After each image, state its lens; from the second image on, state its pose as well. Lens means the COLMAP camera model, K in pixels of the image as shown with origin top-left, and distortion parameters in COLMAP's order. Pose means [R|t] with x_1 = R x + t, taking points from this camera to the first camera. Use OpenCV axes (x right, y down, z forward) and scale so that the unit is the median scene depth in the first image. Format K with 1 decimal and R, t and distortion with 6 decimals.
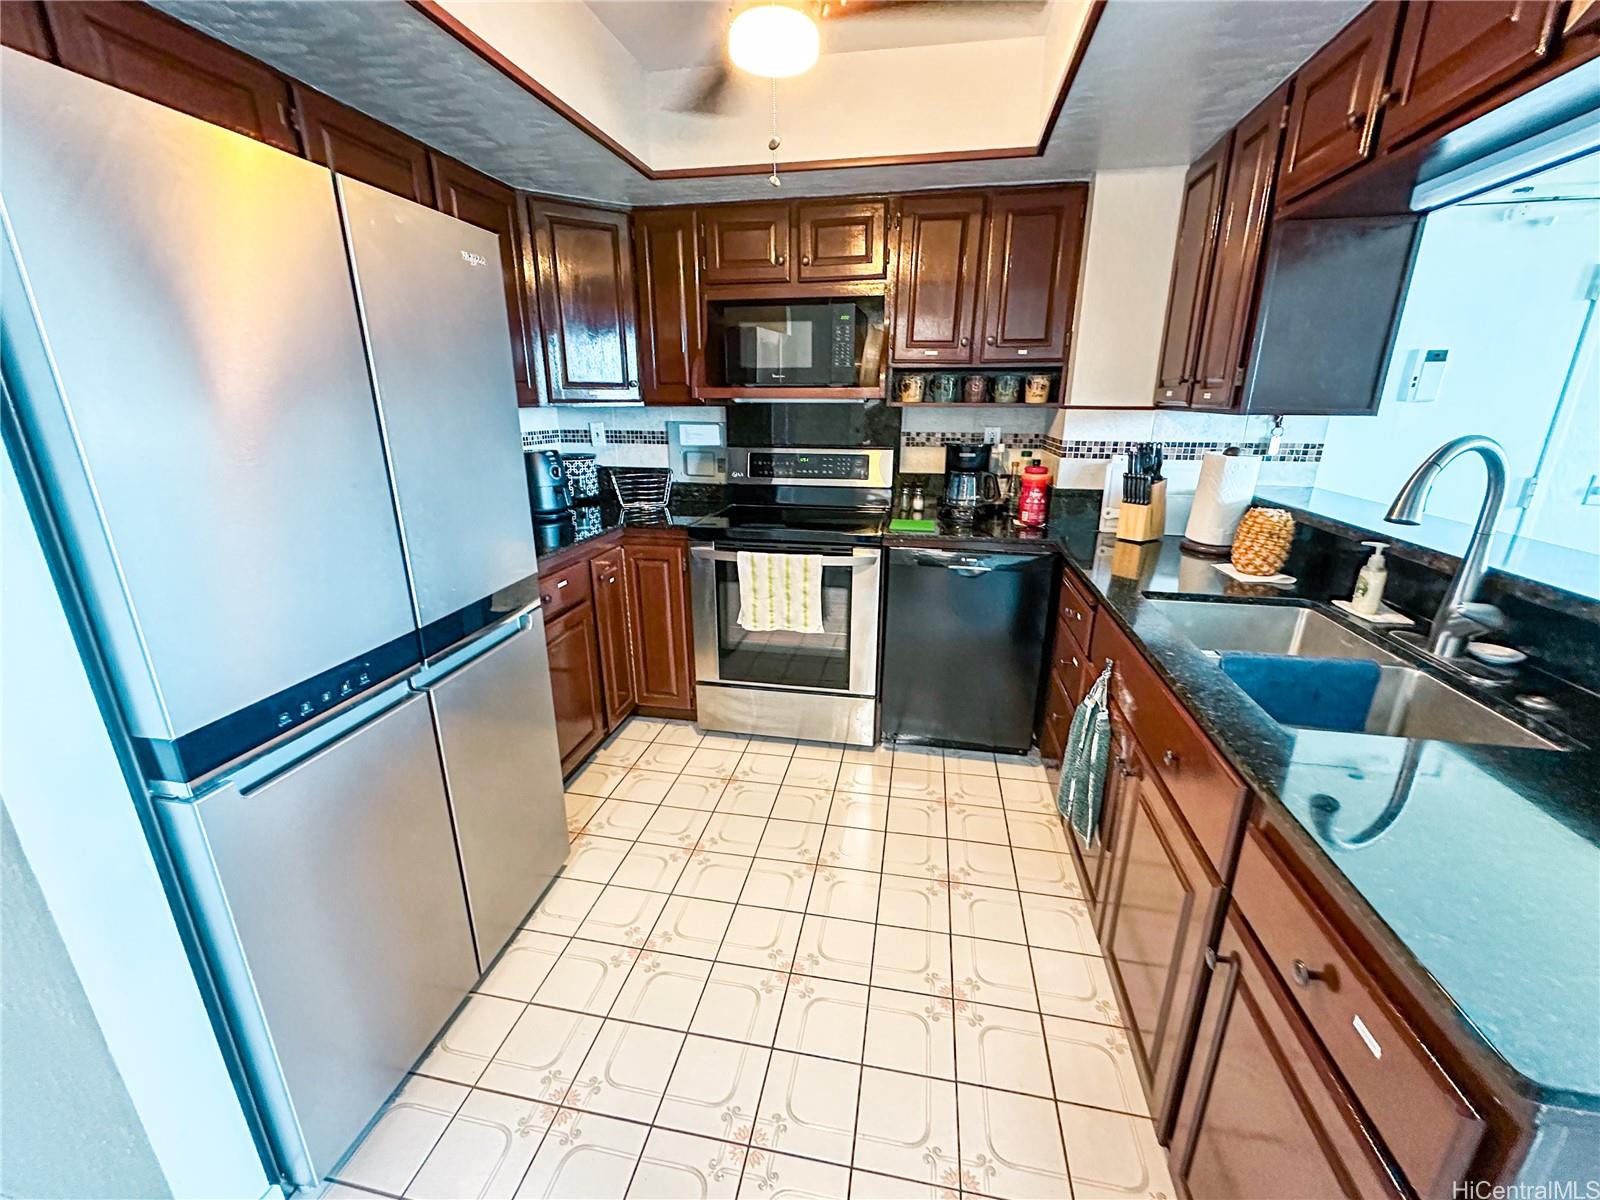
lens RADIAL K [[643.5, 0, 803.4], [0, 643.5, 596.0], [0, 0, 1]] dist [-0.009082, 0.000988]
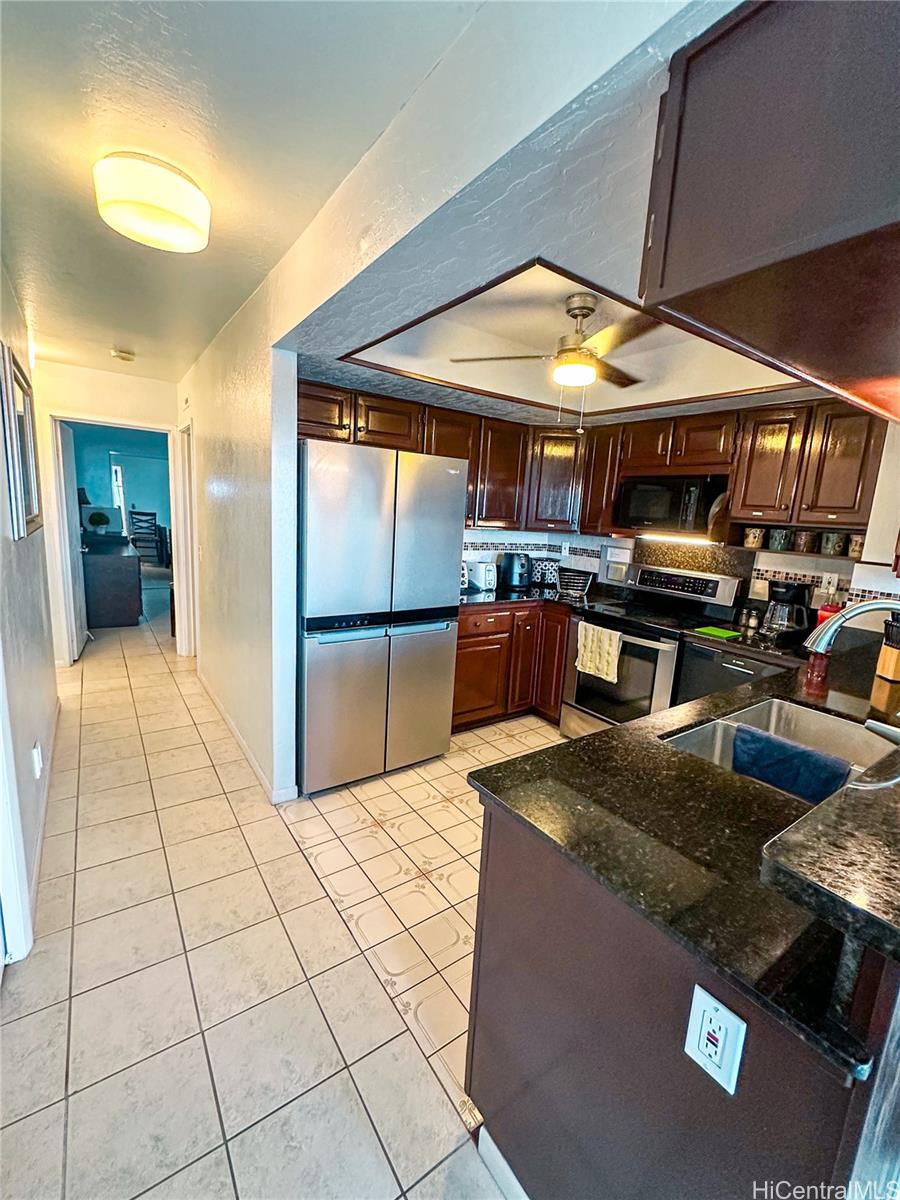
lens RADIAL K [[482.6, 0, 444.0], [0, 482.6, 595.4], [0, 0, 1]] dist [-0.009082, 0.000988]
pose [[0.730159, 0.160122, -0.664251, 0.391784], [-0.258777, 0.964539, -0.051946, 0.018257], [0.632378, 0.209822, 0.745703, -0.149463]]
